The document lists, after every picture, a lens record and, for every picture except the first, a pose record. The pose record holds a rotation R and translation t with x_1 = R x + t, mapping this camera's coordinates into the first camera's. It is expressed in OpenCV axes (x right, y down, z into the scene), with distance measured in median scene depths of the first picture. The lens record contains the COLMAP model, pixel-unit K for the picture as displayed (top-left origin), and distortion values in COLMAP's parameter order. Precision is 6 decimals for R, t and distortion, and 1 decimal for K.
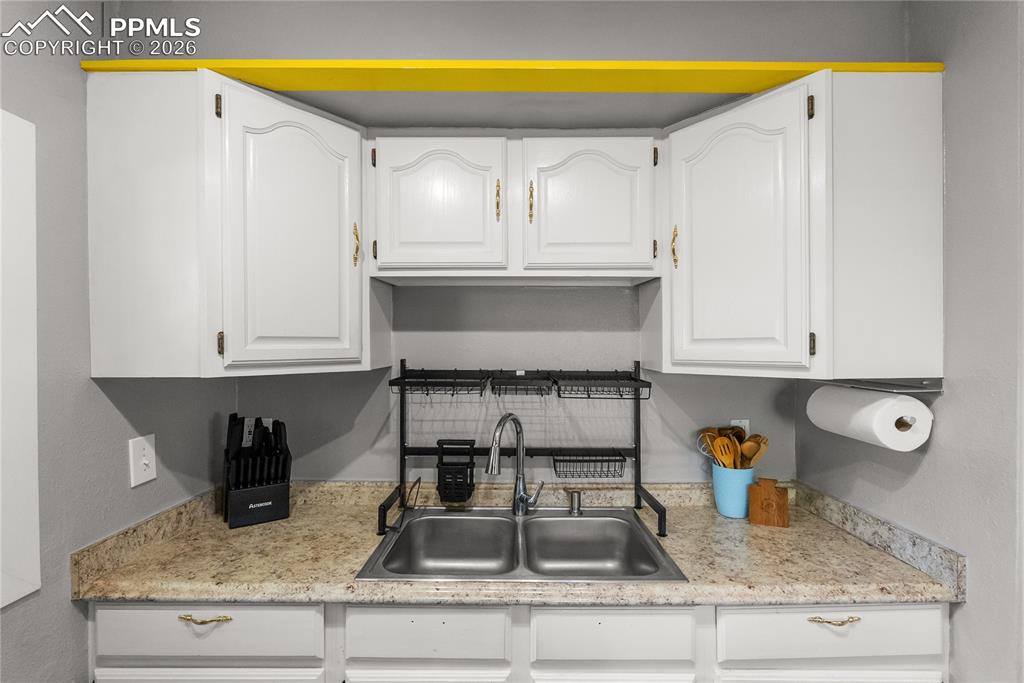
lens RADIAL K [[450.9, 0, 512.0], [0, 450.9, 341.5], [0, 0, 1]] dist [-0.002460, -0.000182]
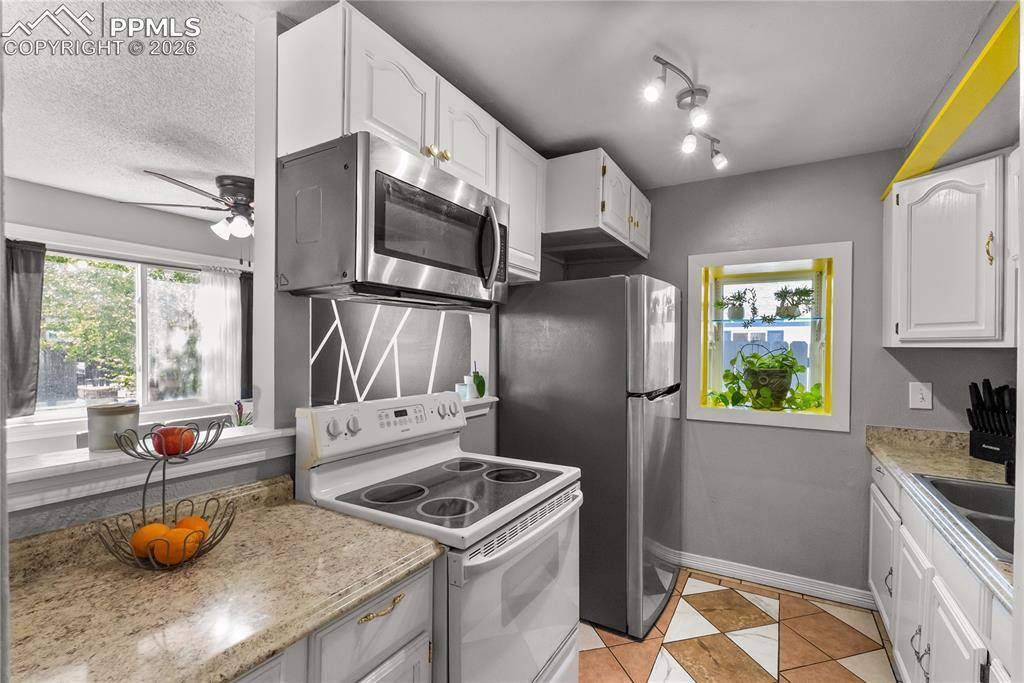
lens RADIAL K [[465.6, 0, 512.0], [0, 465.6, 341.5], [0, 0, 1]] dist [0.000207, 0.000035]
pose [[-0.504982, 0.007290, -0.863099, 1.533103], [0.010313, 0.999944, 0.002412, 0.034684], [0.863068, -0.007683, -0.505029, 0.548090]]
